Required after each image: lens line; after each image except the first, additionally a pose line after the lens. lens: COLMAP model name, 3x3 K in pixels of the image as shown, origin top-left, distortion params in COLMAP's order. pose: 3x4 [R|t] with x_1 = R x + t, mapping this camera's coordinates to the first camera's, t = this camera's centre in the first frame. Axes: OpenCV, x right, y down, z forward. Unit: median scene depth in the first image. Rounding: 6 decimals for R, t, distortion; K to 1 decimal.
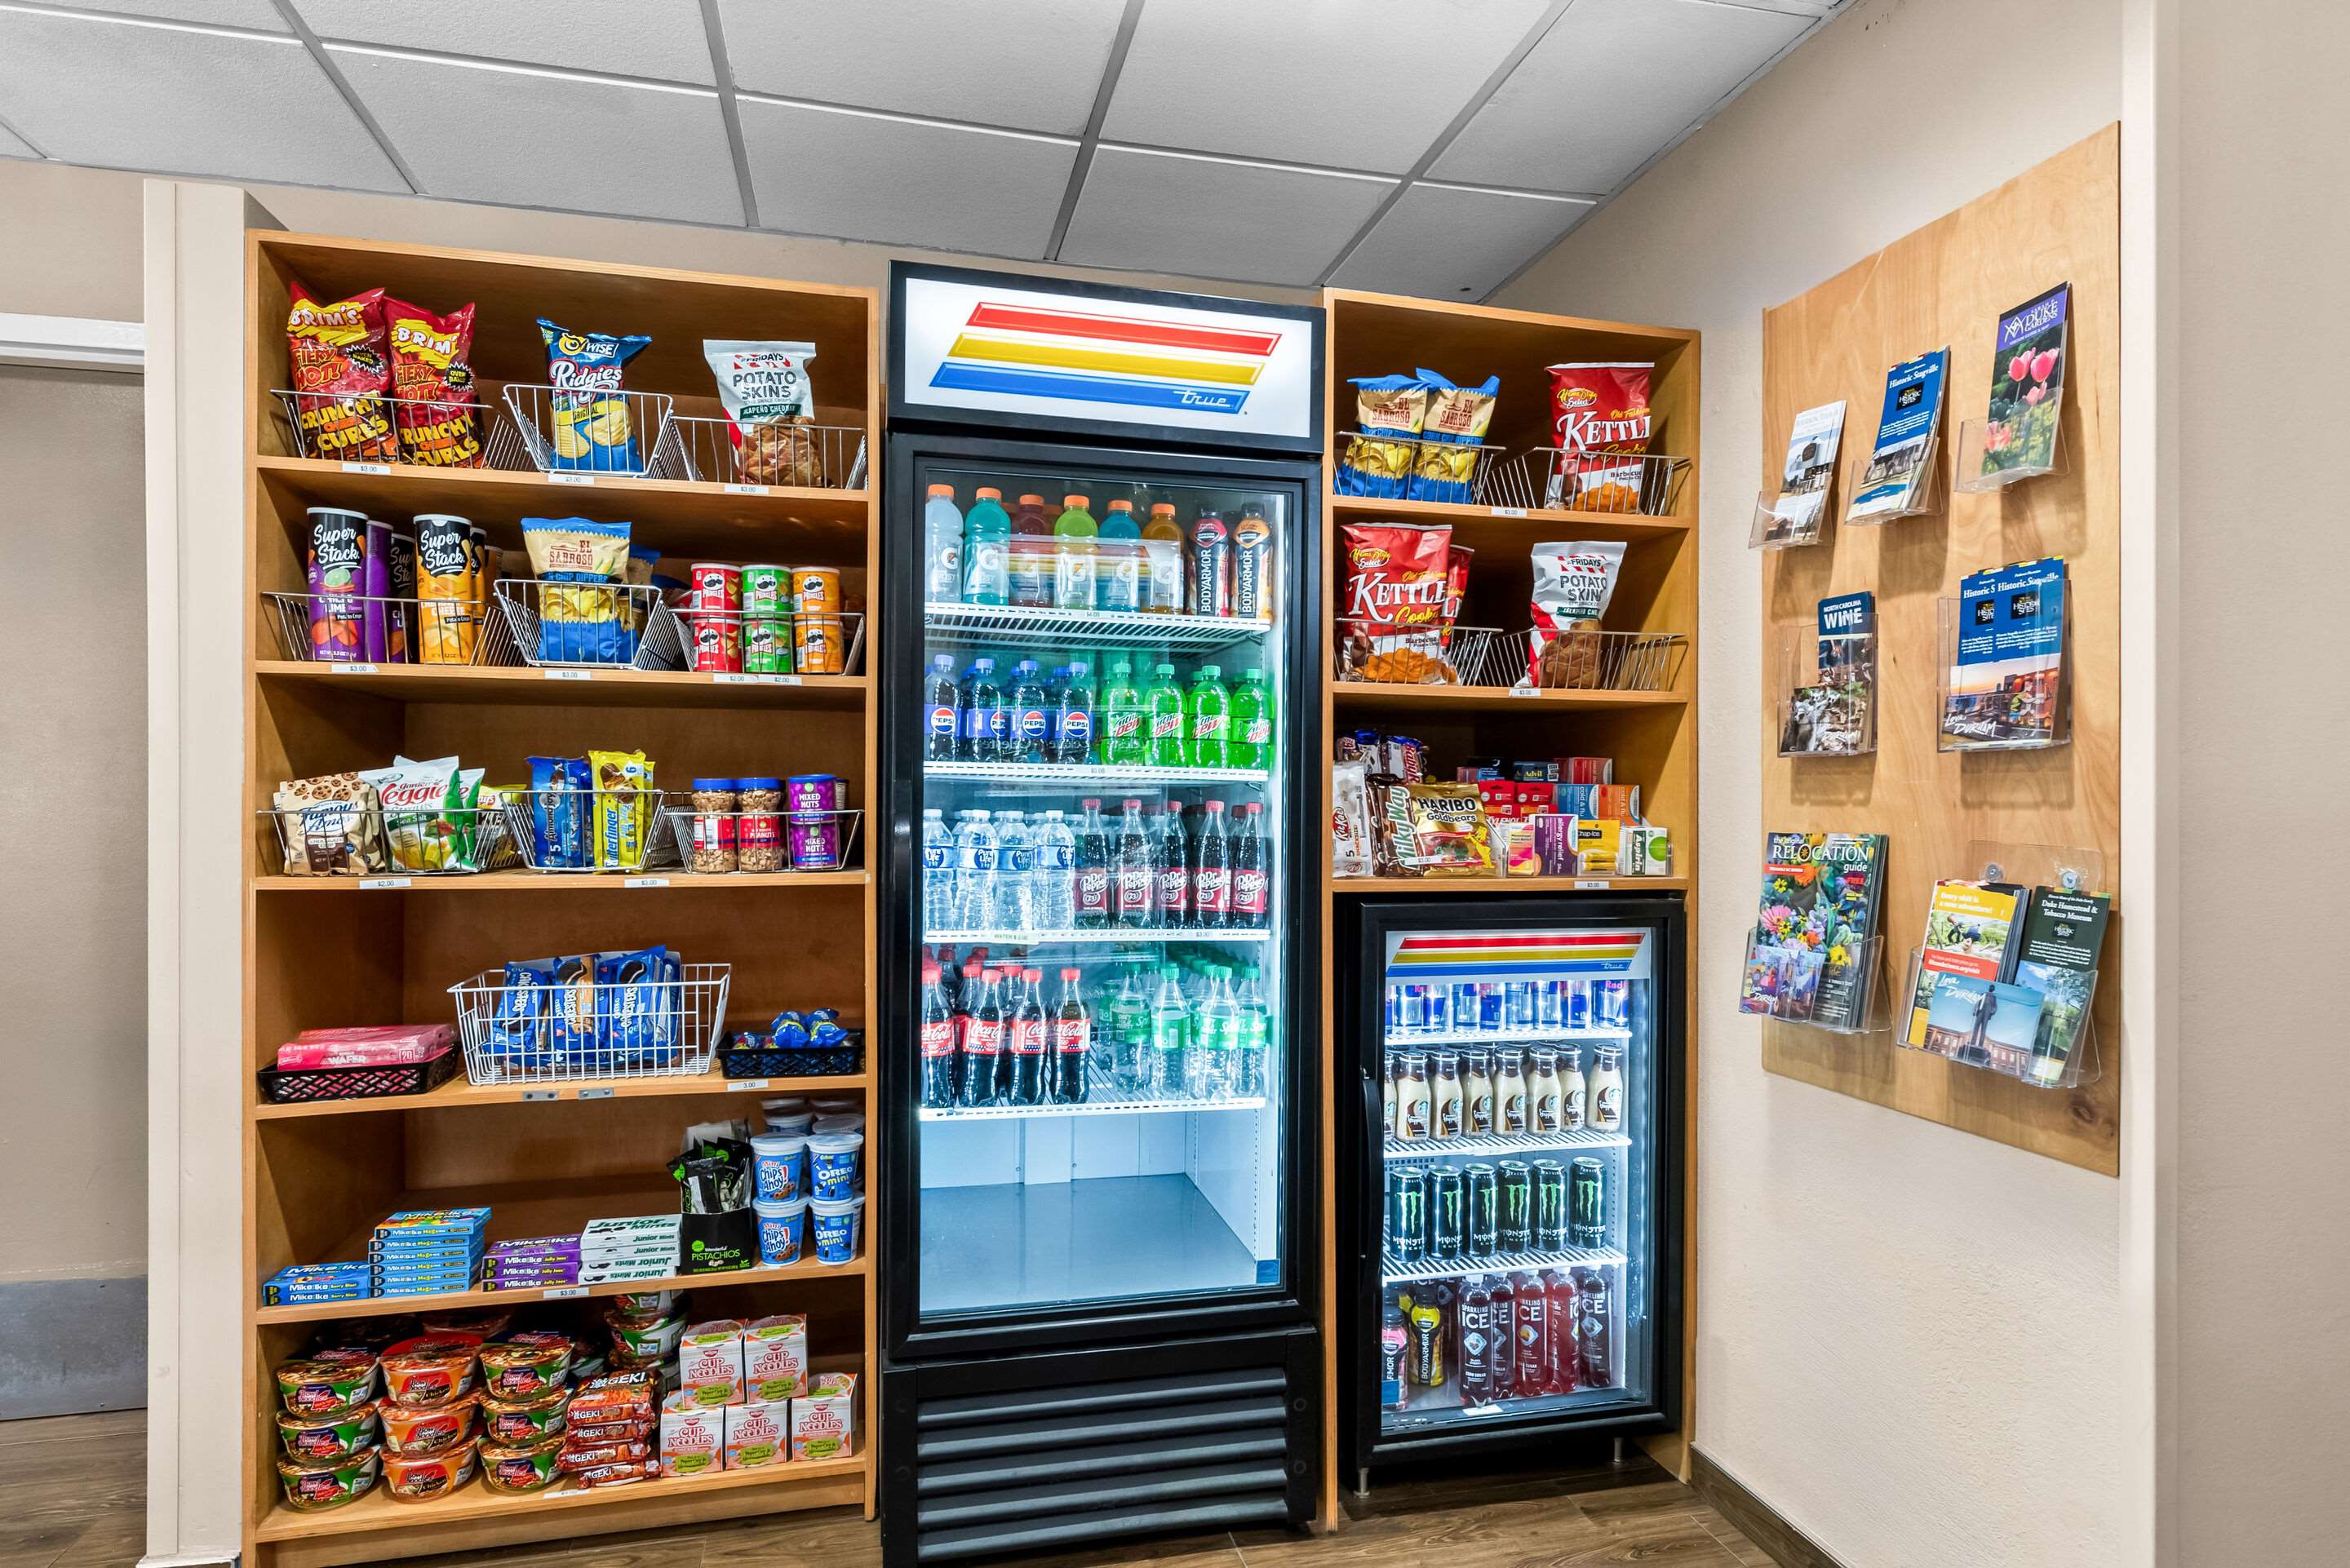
lens RADIAL K [[1302.4, 0, 1176.9], [0, 1302.4, 788.4], [0, 0, 1]] dist [0.001813, 0.000237]
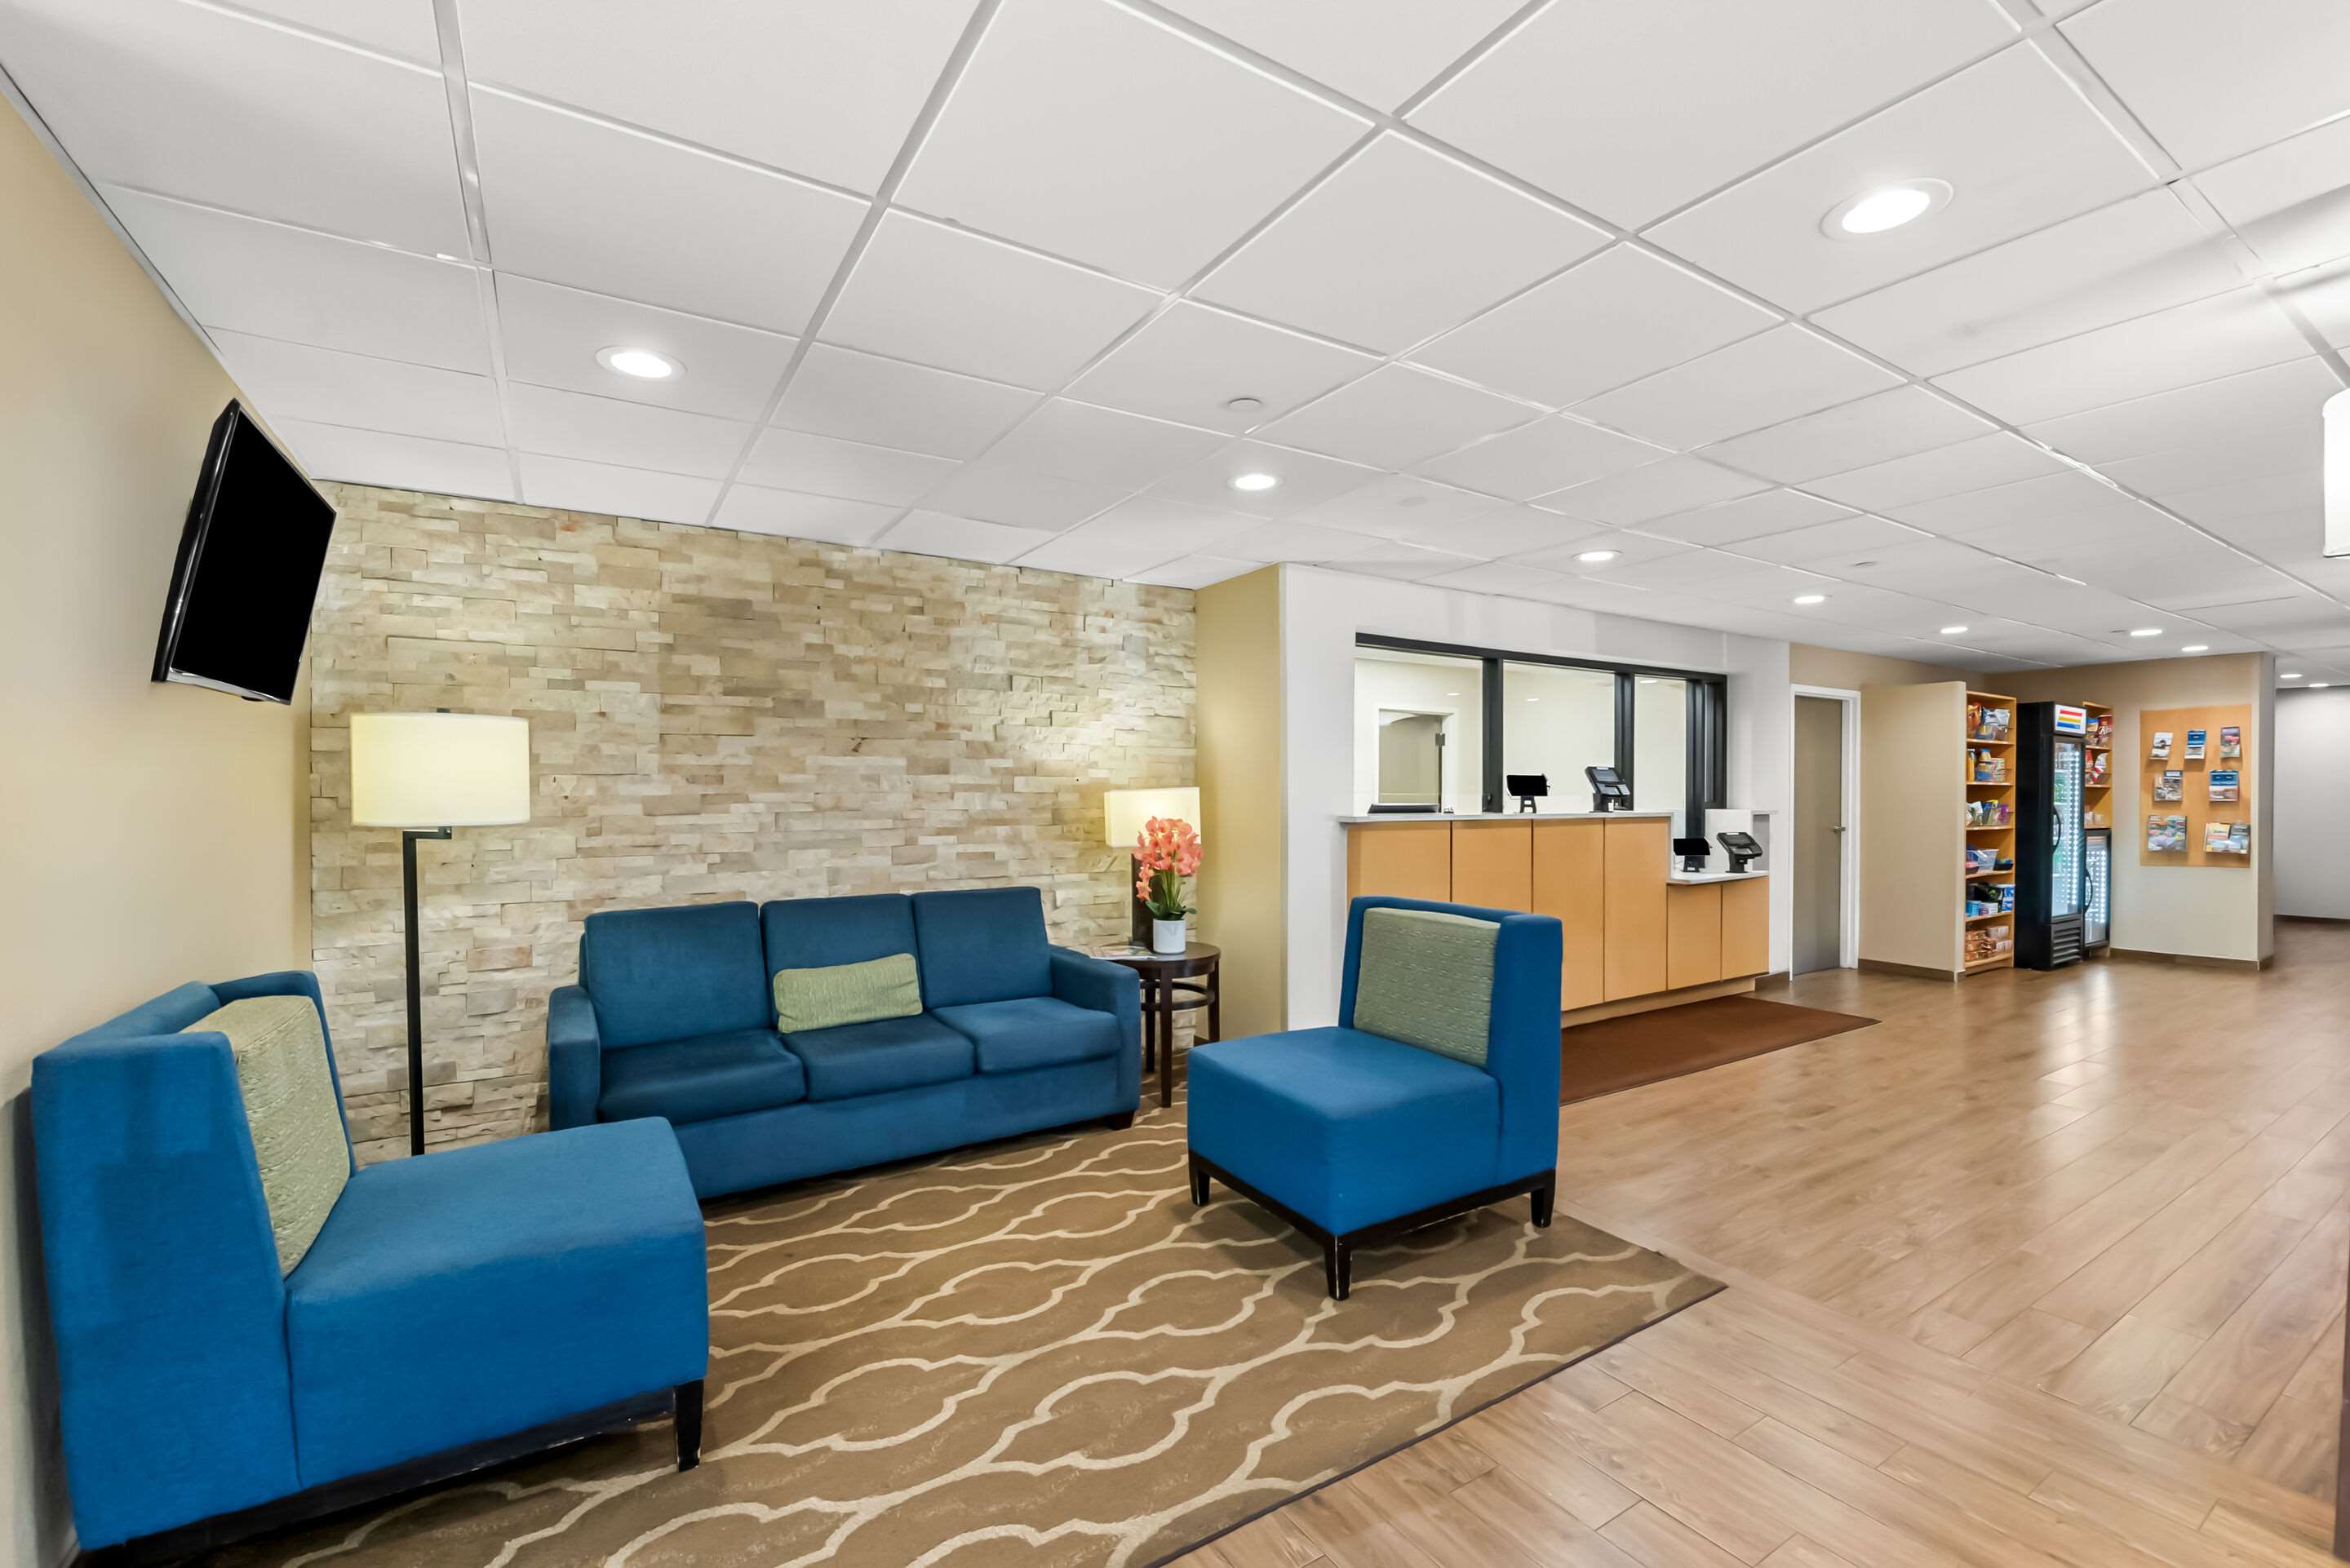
lens RADIAL K [[942.9, 0, 1231.4], [0, 942.9, 805.9], [0, 0, 1]] dist [-0.013549, -0.000611]
pose [[0.948354, -0.011043, 0.317022, -4.764646], [0.007260, 0.999888, 0.013112, -0.089658], [-0.317131, -0.010133, 0.948328, -1.513324]]
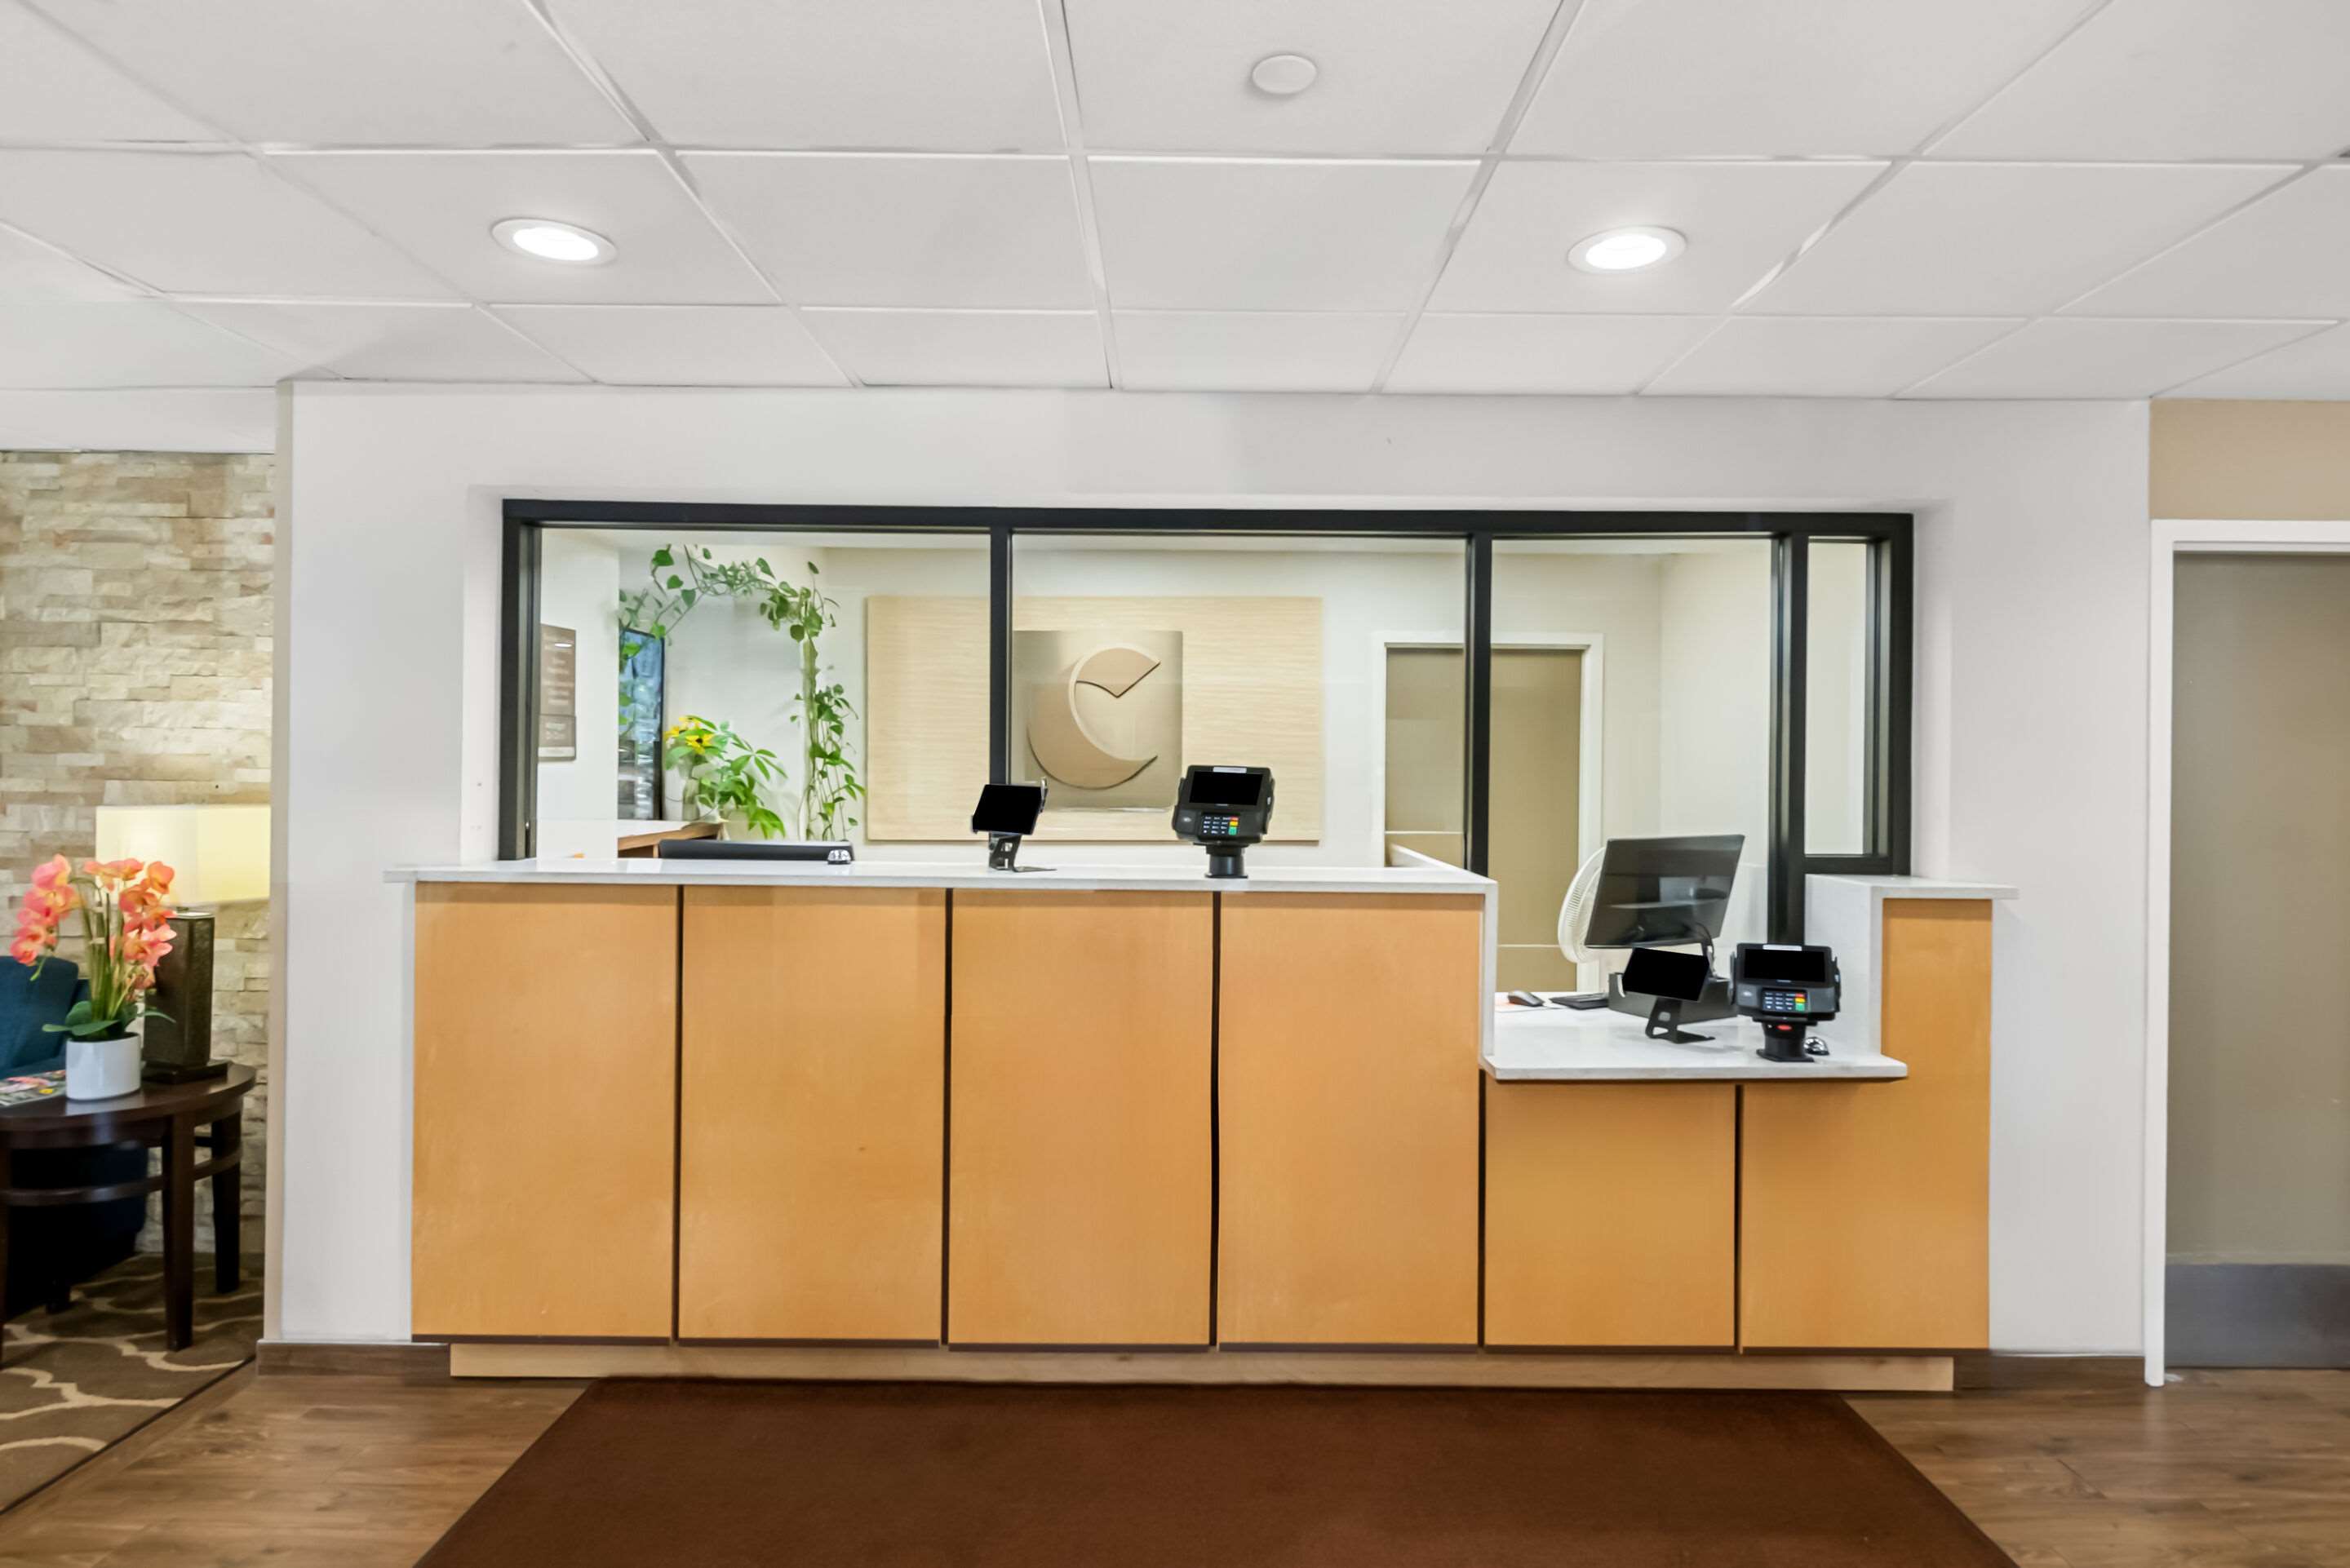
lens RADIAL K [[1277.2, 0, 1196.4], [0, 1277.2, 774.6], [0, 0, 1]] dist [0.005540, -0.004533]
pose [[0.972930, 0.004387, -0.231057, -2.499212], [-0.004841, 0.999987, -0.001395, -0.148317], [0.231048, 0.002476, 0.972939, -0.732181]]
